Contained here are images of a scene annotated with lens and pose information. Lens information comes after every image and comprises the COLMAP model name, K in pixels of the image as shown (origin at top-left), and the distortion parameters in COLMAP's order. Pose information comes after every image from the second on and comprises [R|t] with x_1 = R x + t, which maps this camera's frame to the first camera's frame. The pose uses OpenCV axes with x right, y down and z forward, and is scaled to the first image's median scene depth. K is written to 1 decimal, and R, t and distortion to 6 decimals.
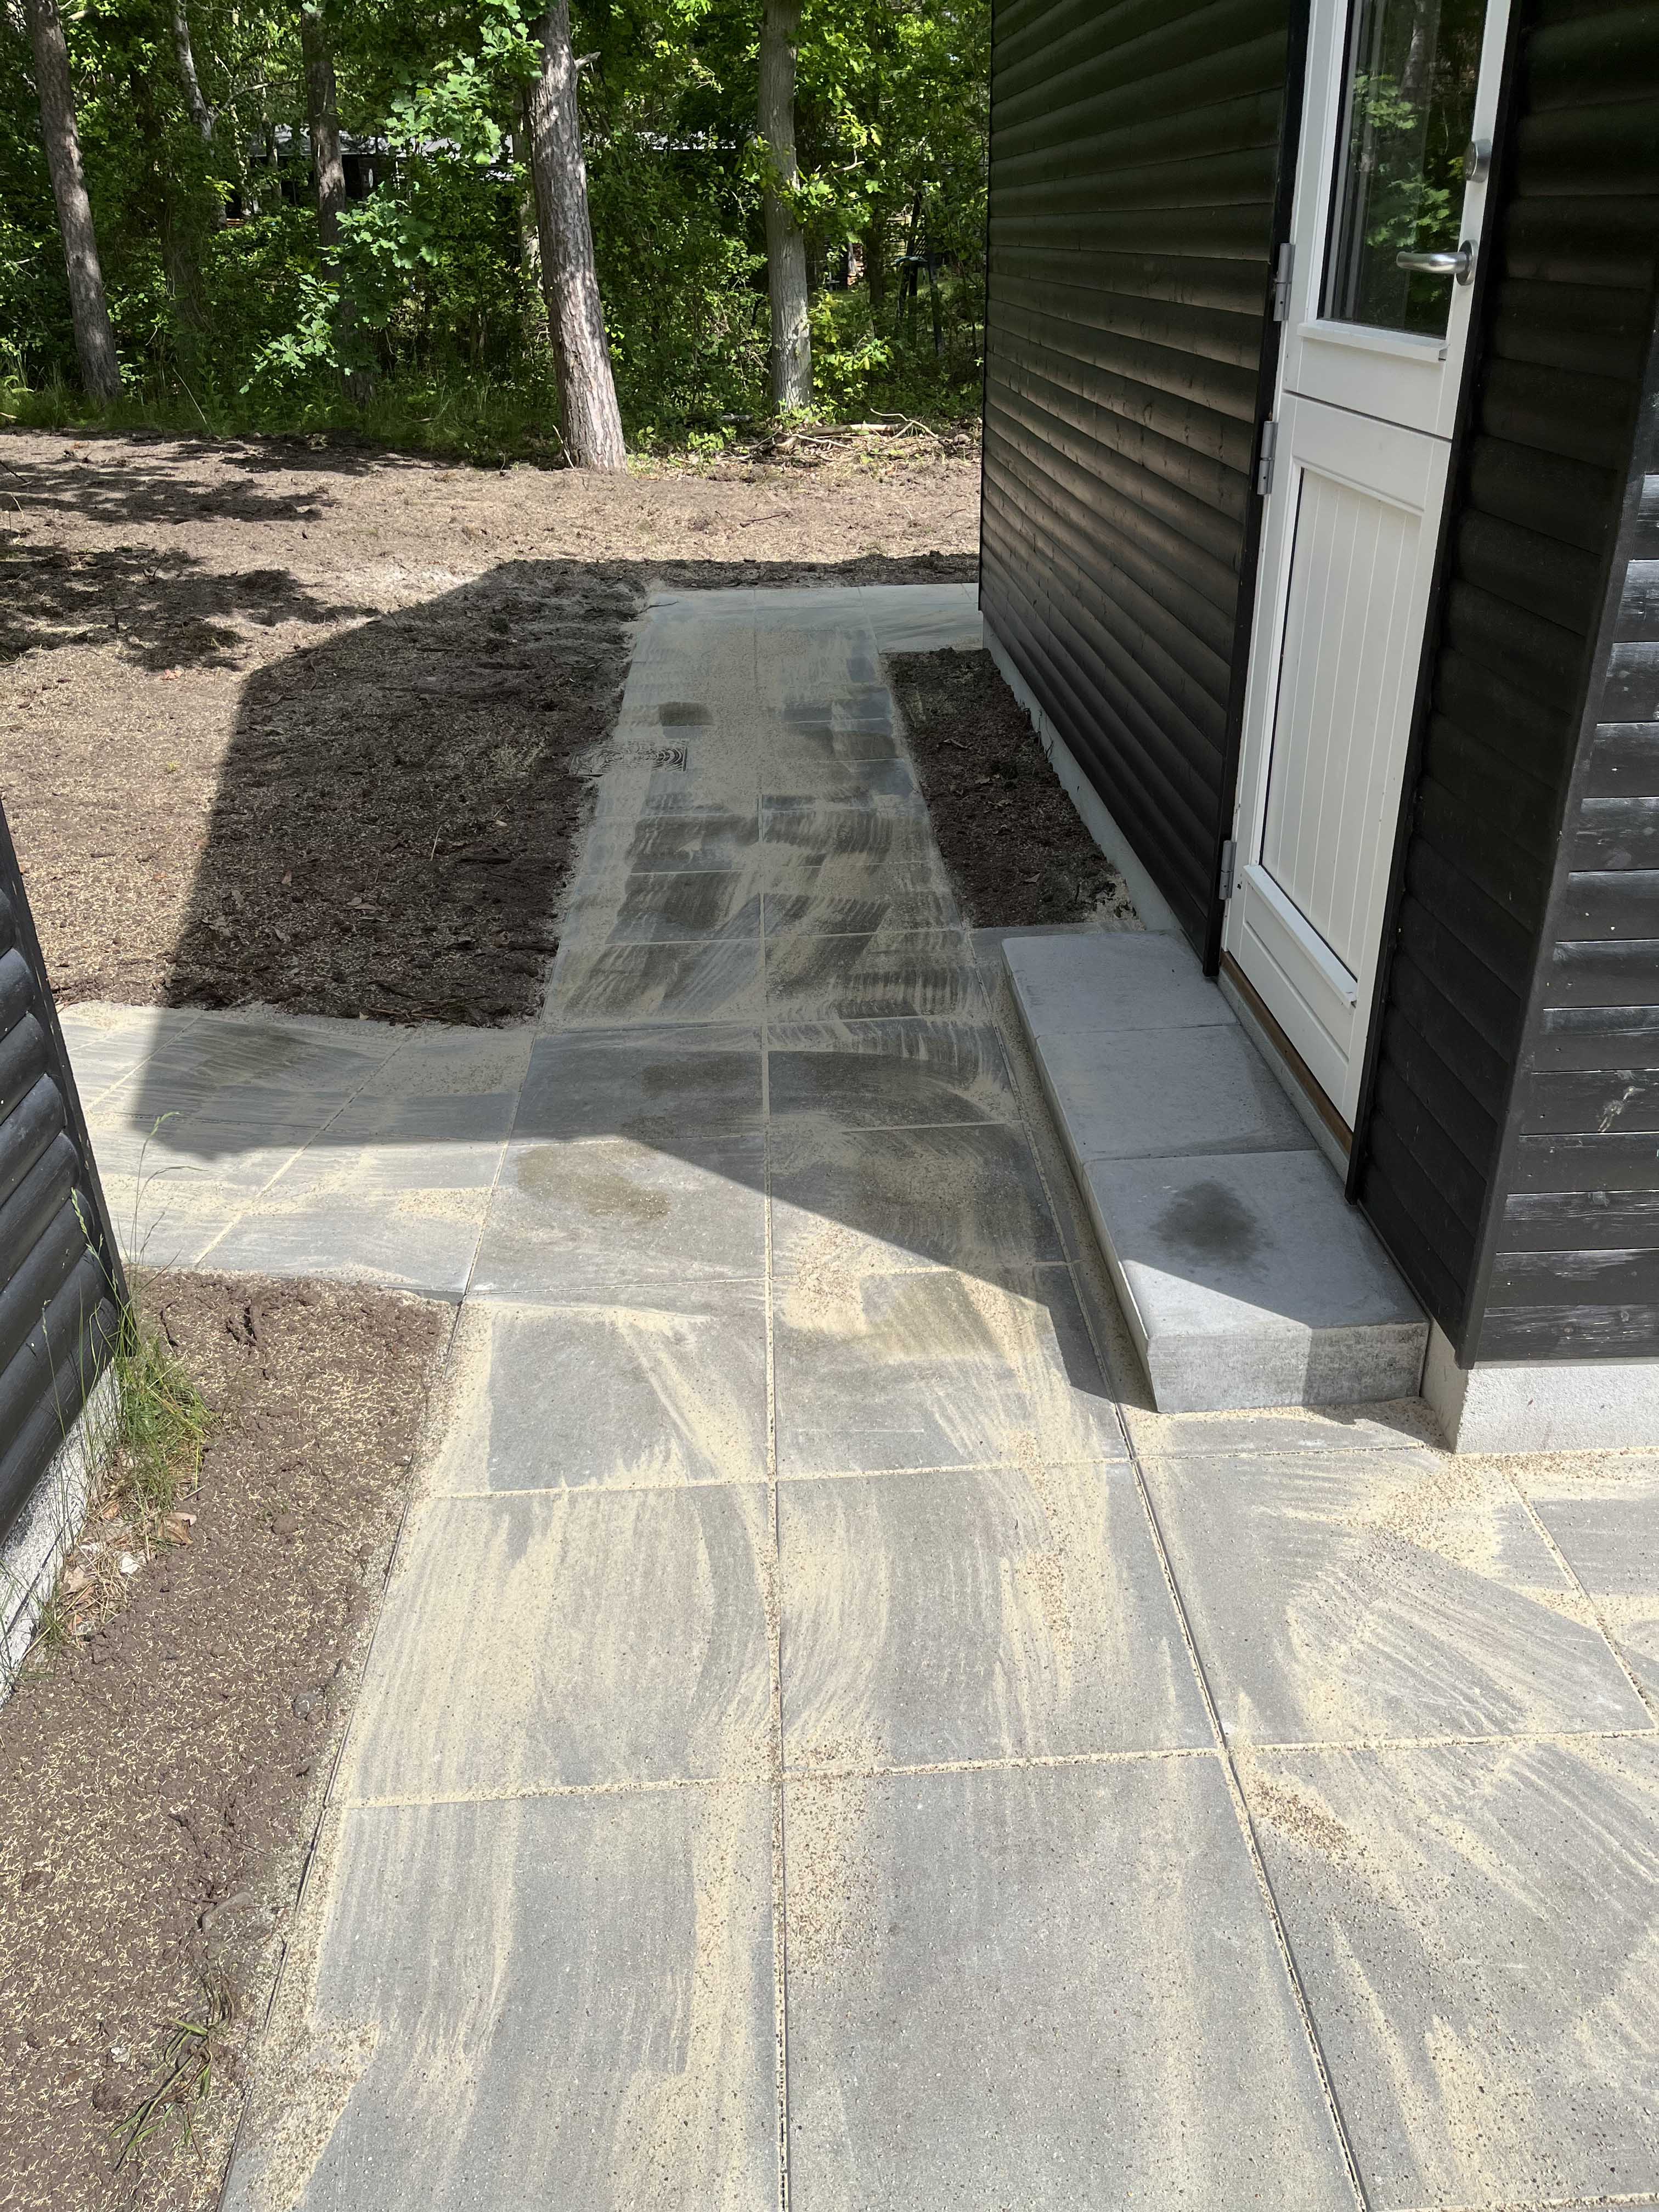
lens RADIAL K [[1675.0, 0, 832.2], [0, 1675.0, 1103.4], [0, 0, 1]] dist [0.010806, 0.001294]
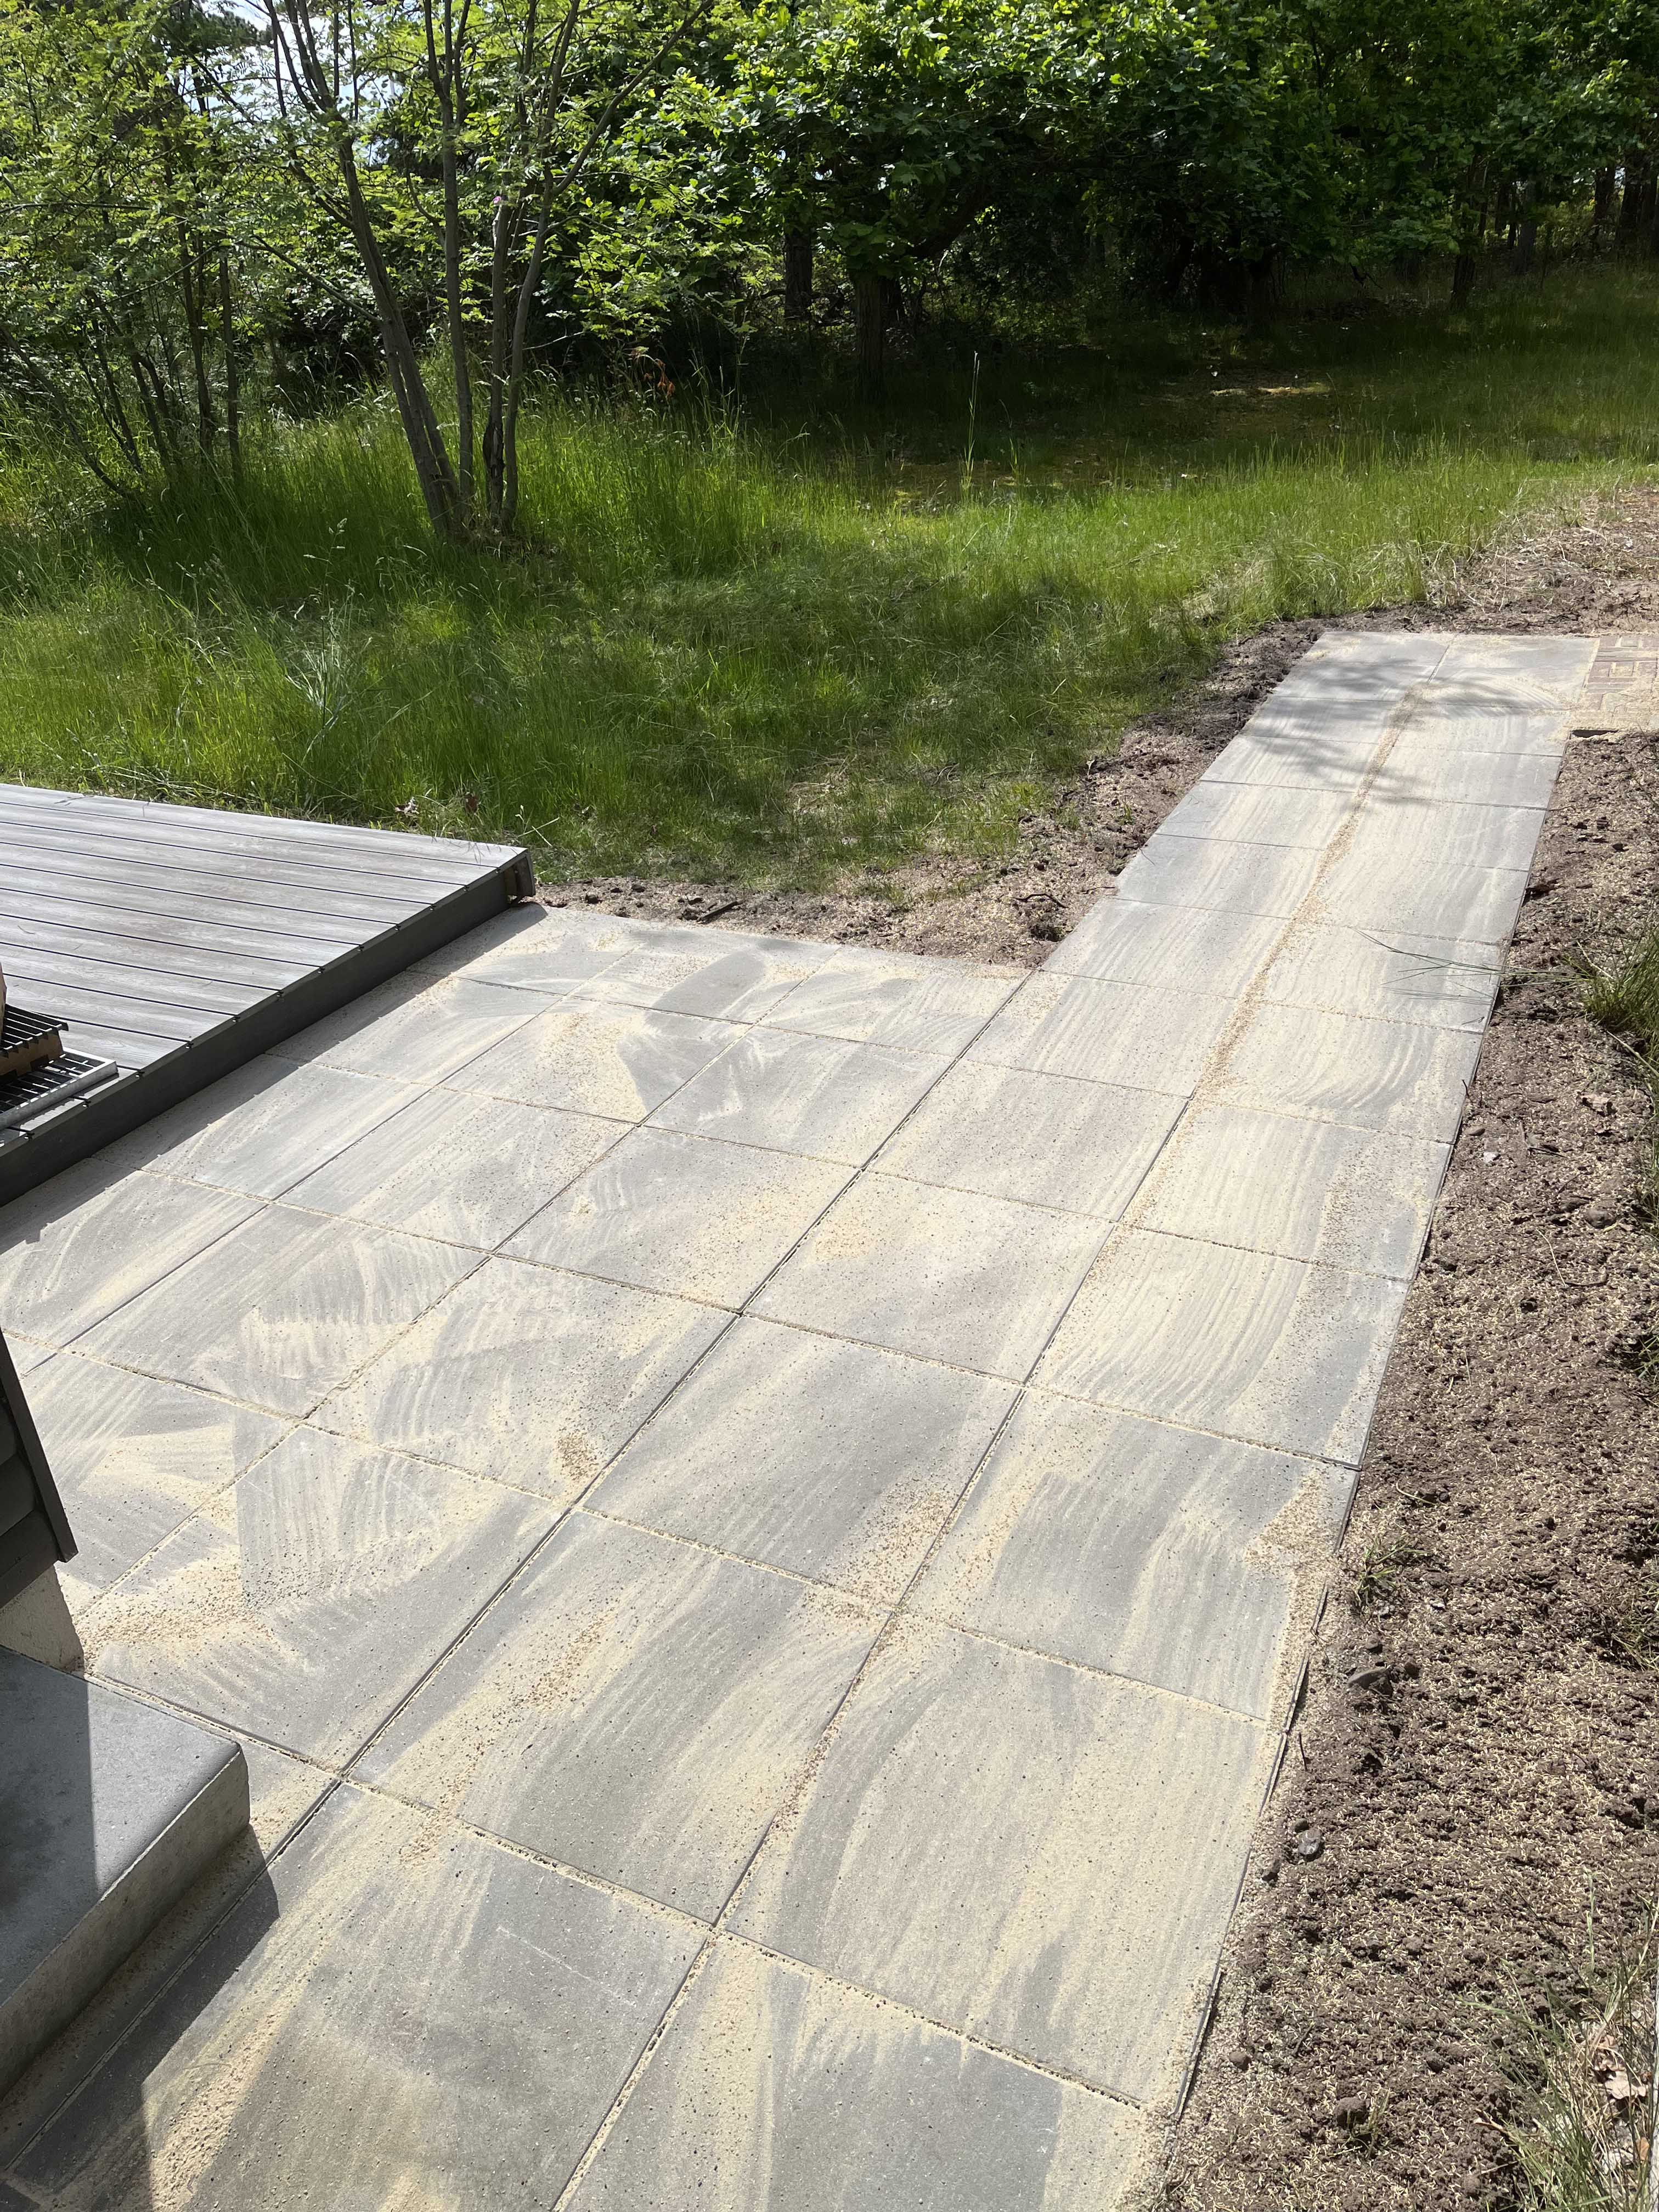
lens RADIAL K [[1675.0, 0, 829.4], [0, 1675.0, 1107.5], [0, 0, 1]] dist [0.010806, 0.001294]
pose [[-0.885391, -0.166021, 0.434188, -0.404838], [0.266178, 0.584682, 0.766352, -0.657838], [-0.381093, 0.794093, -0.473481, 1.191010]]
